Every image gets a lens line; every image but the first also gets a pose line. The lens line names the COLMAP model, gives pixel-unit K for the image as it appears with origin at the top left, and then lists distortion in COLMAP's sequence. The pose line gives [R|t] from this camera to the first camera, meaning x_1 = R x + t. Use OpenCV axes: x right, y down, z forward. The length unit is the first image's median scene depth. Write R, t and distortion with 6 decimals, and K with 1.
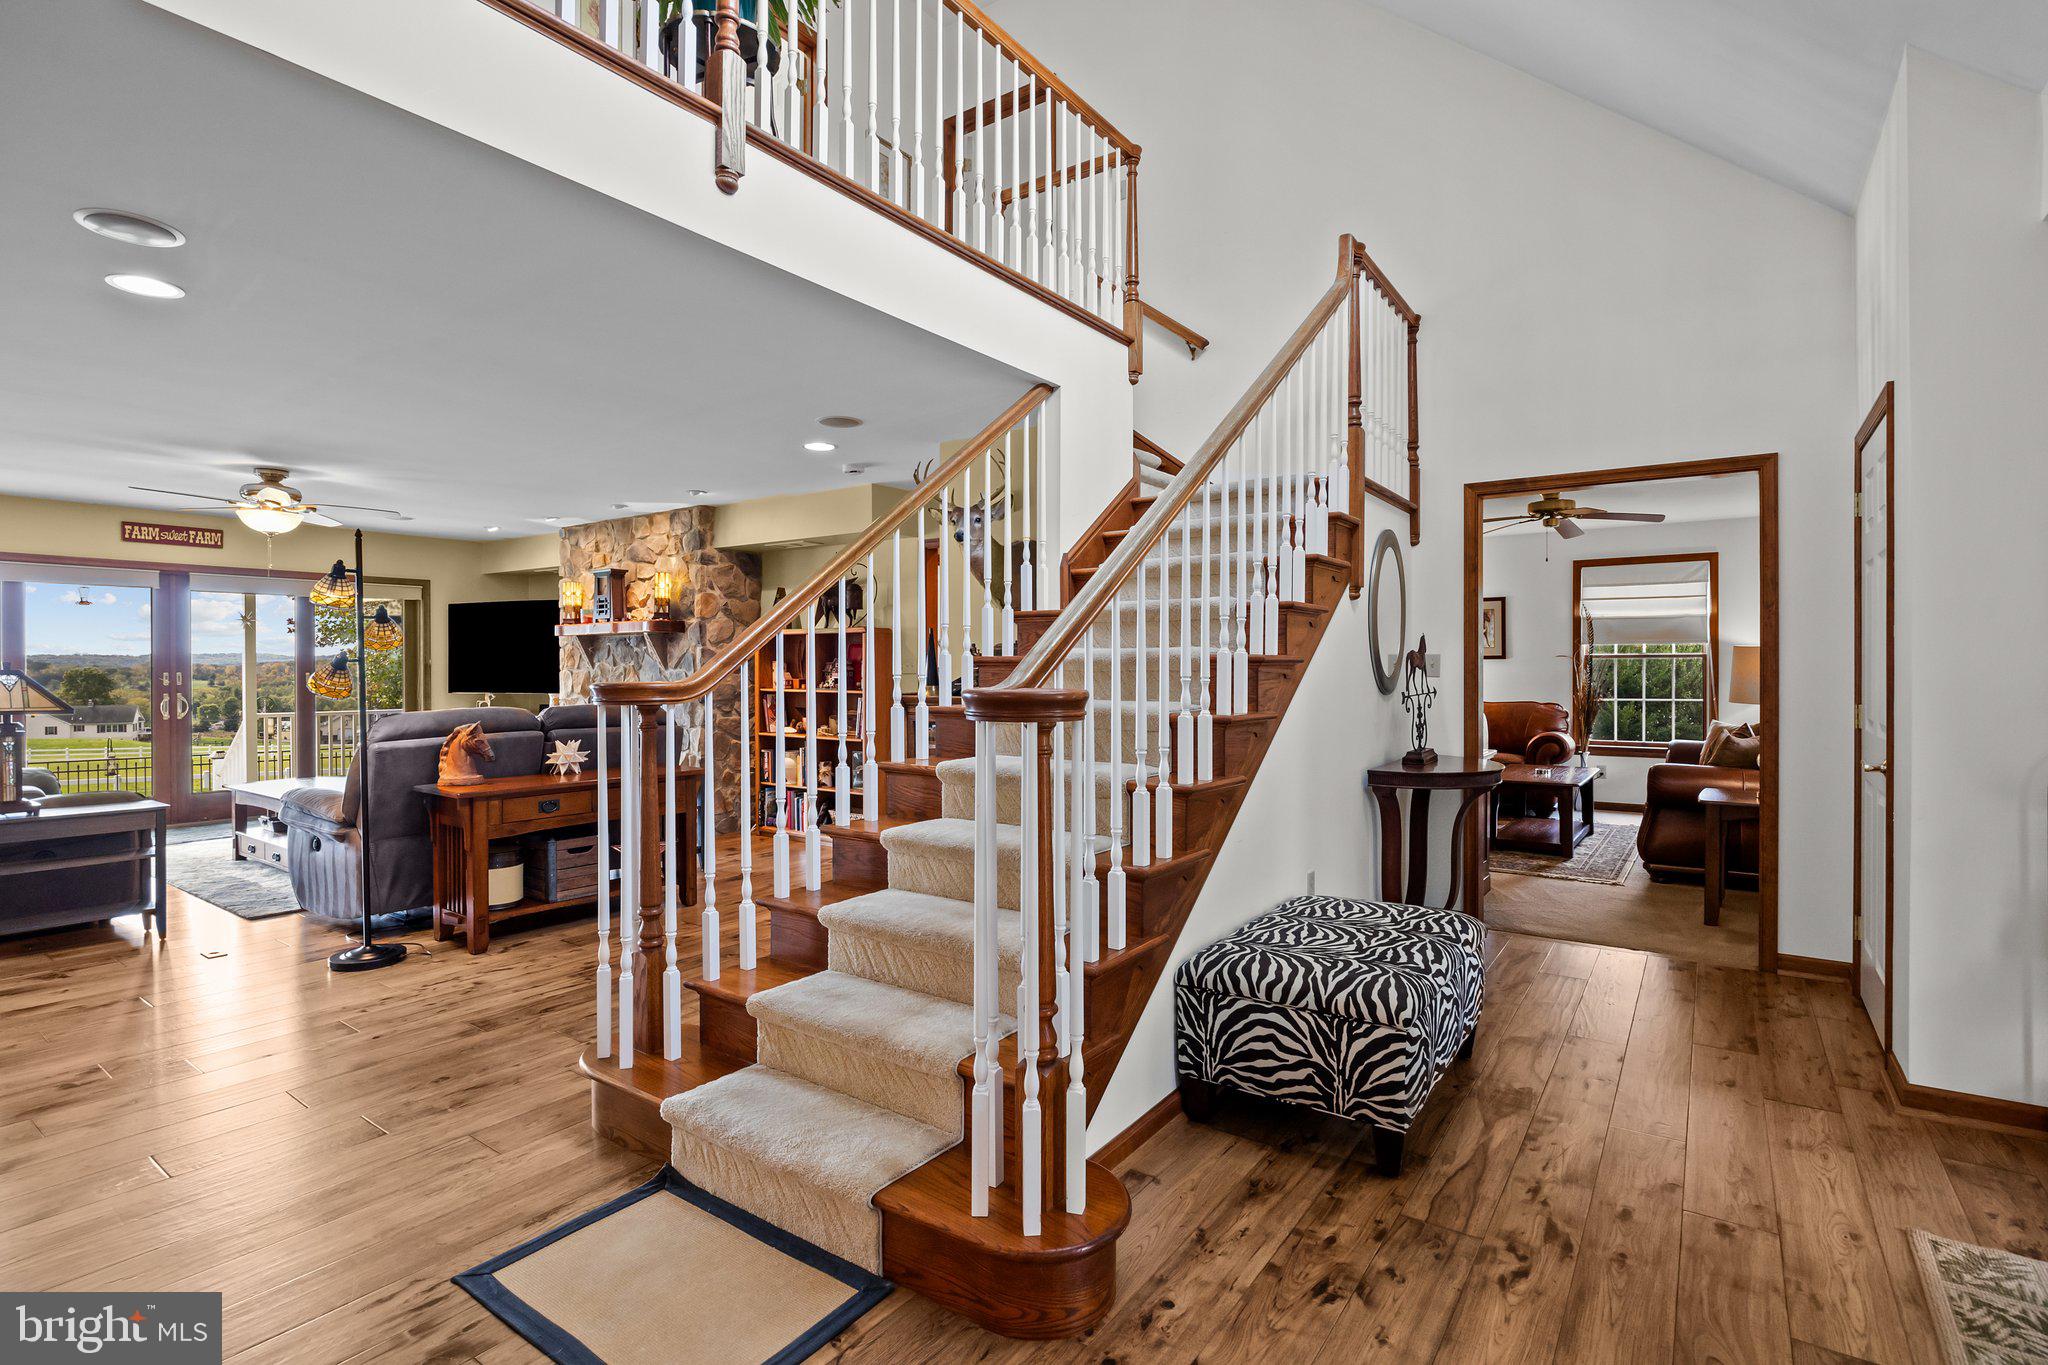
lens RADIAL K [[990.4, 0, 1020.5], [0, 990.4, 682.7], [0, 0, 1]] dist [-0.002600, 0.000460]
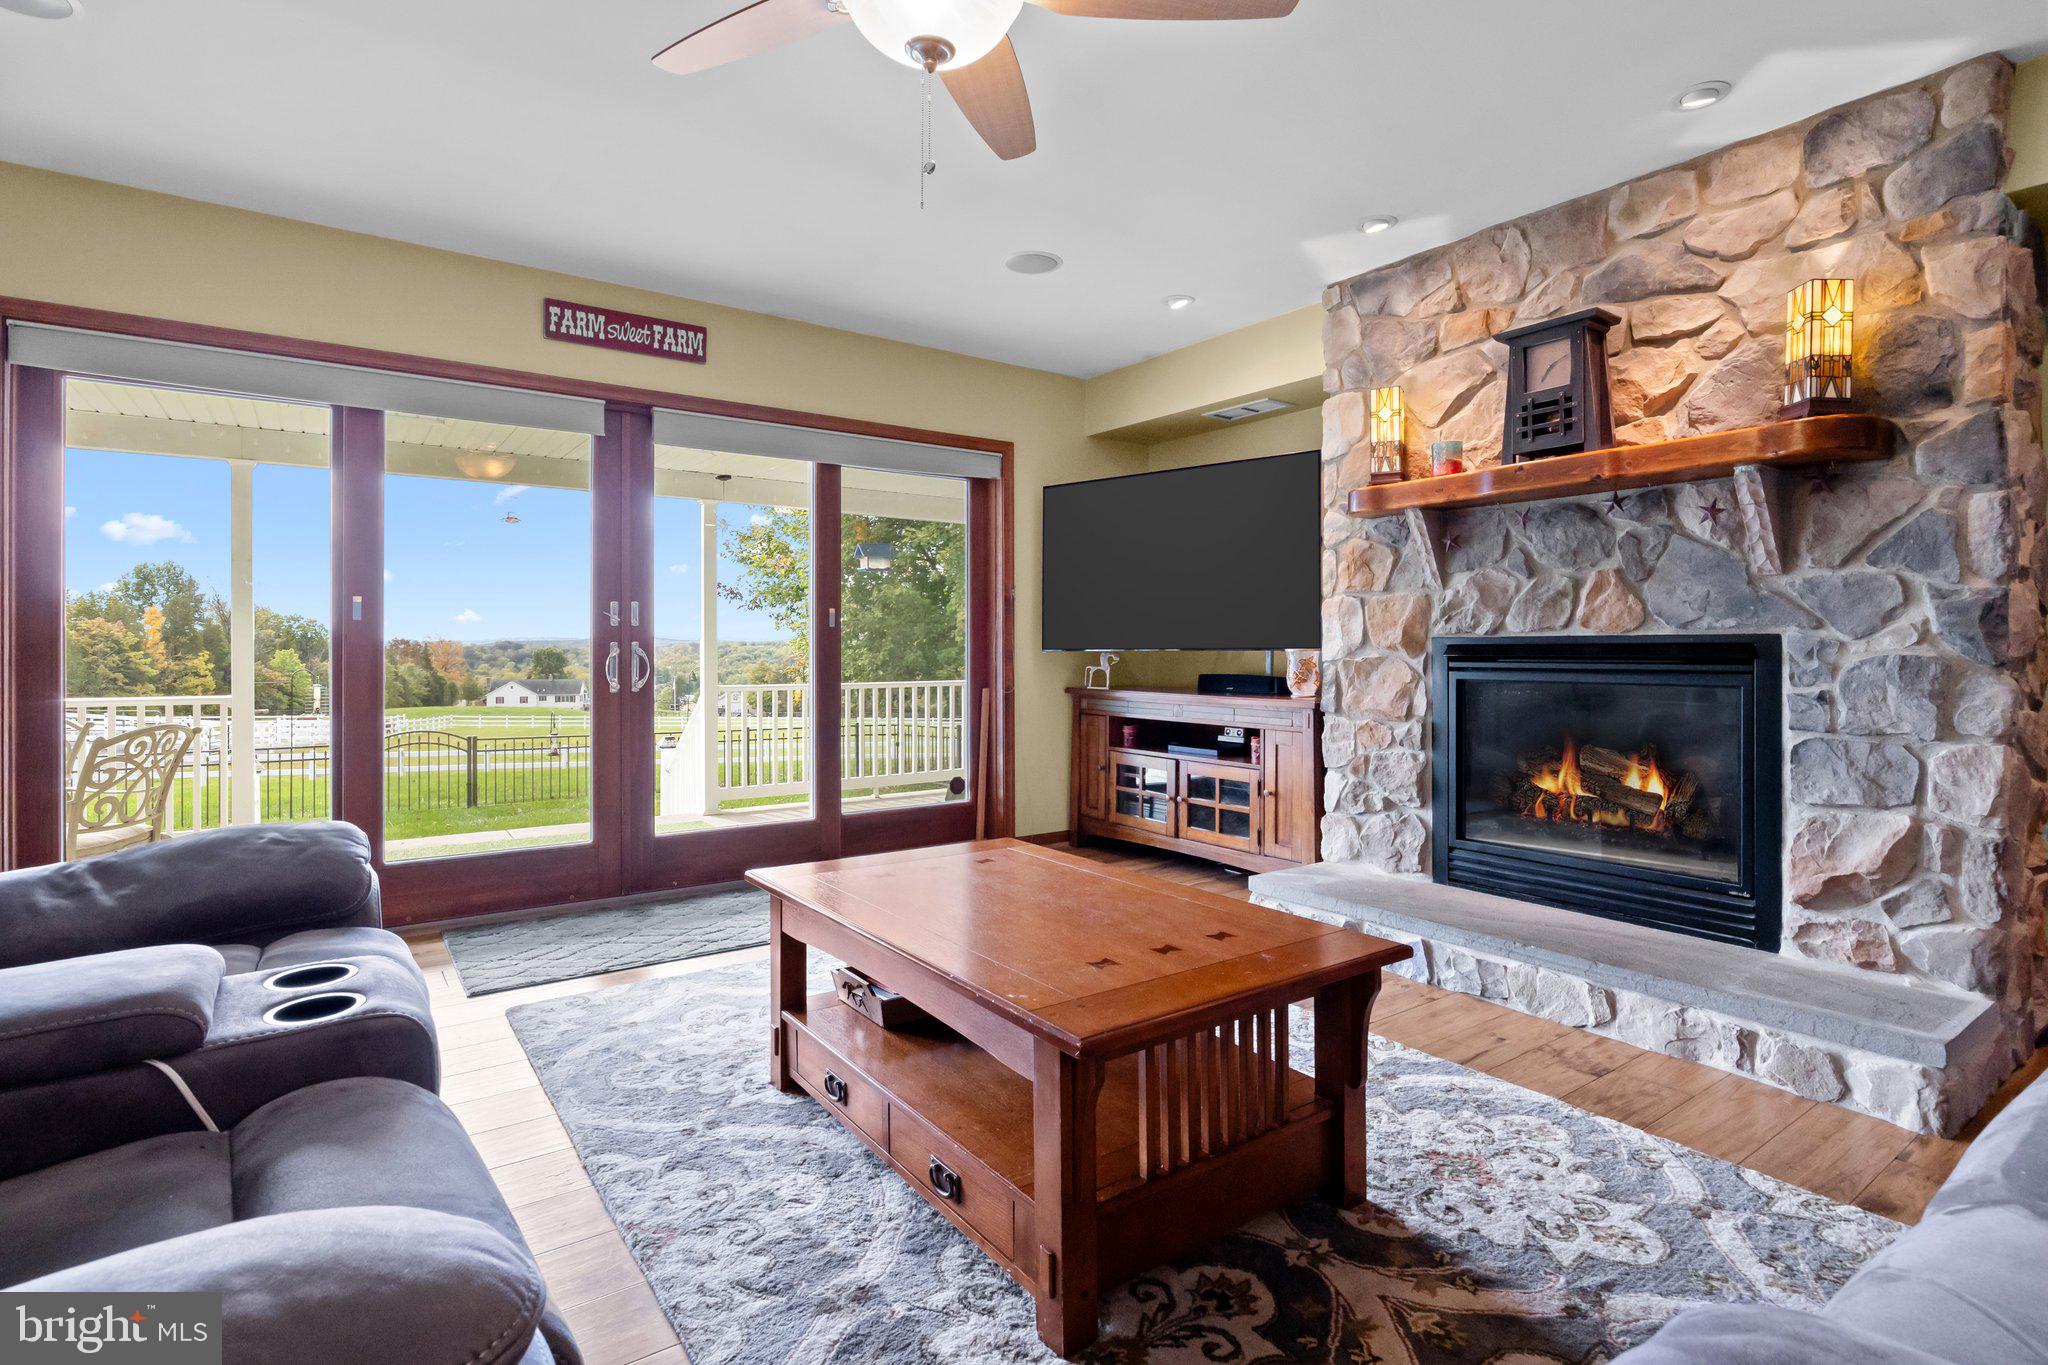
lens RADIAL K [[990.4, 0, 1025.5], [0, 990.4, 668.7], [0, 0, 1]] dist [-0.002600, 0.000460]
pose [[0.952432, 0.007887, -0.304648, -0.497591], [-0.006978, 0.999967, 0.004072, 0.021010], [0.304670, -0.001753, 0.952456, 0.567879]]
